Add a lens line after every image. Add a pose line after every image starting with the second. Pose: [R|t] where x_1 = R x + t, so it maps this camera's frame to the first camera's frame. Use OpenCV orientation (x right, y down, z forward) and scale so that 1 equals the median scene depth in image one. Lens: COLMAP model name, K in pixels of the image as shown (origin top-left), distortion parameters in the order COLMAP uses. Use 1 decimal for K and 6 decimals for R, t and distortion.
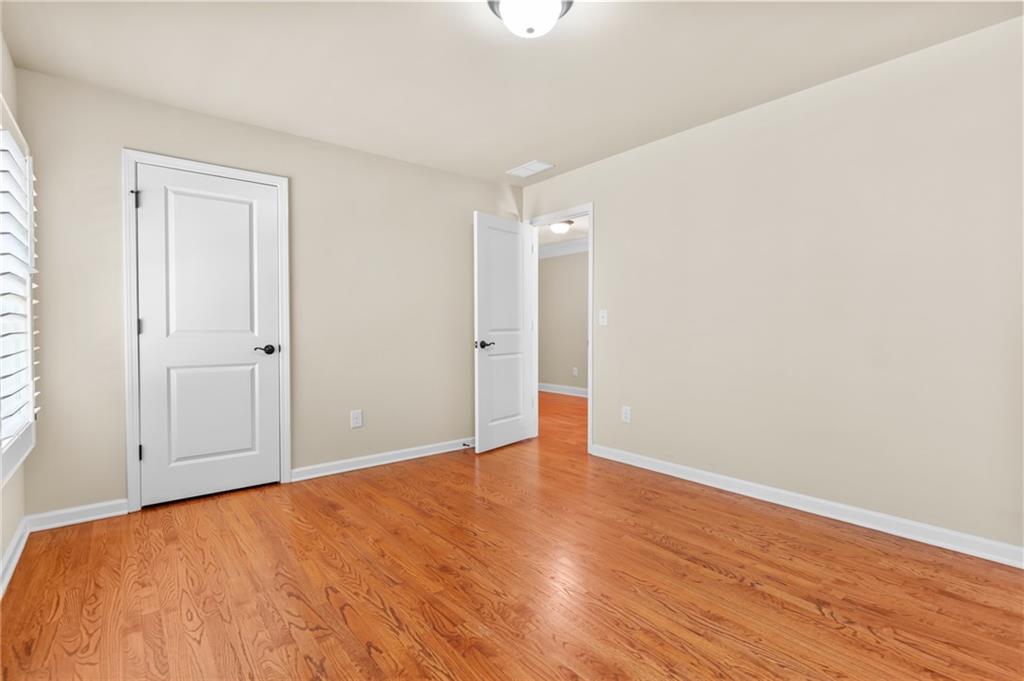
lens RADIAL K [[488.6, 0, 512.0], [0, 488.6, 340.5], [0, 0, 1]] dist [0.000039, -0.000055]
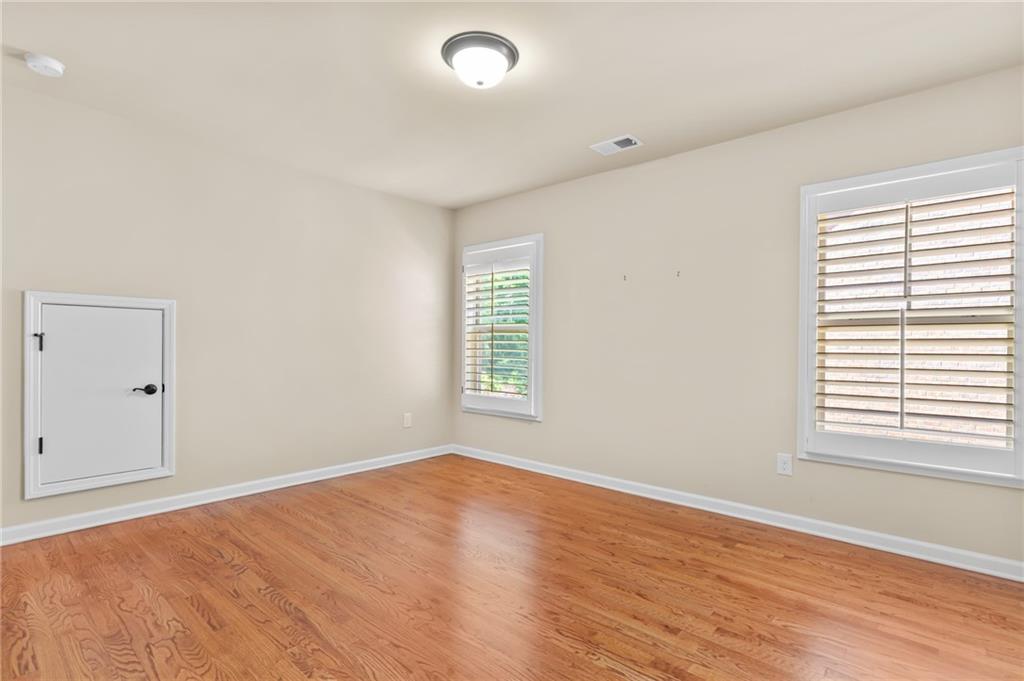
lens RADIAL K [[488.6, 0, 512.0], [0, 488.6, 340.5], [0, 0, 1]] dist [0.000039, -0.000055]
pose [[-0.986201, -0.006663, -0.165416, 0.134334], [-0.009250, 0.999847, 0.014875, -0.053991], [0.165291, 0.016199, -0.986112, 1.941422]]
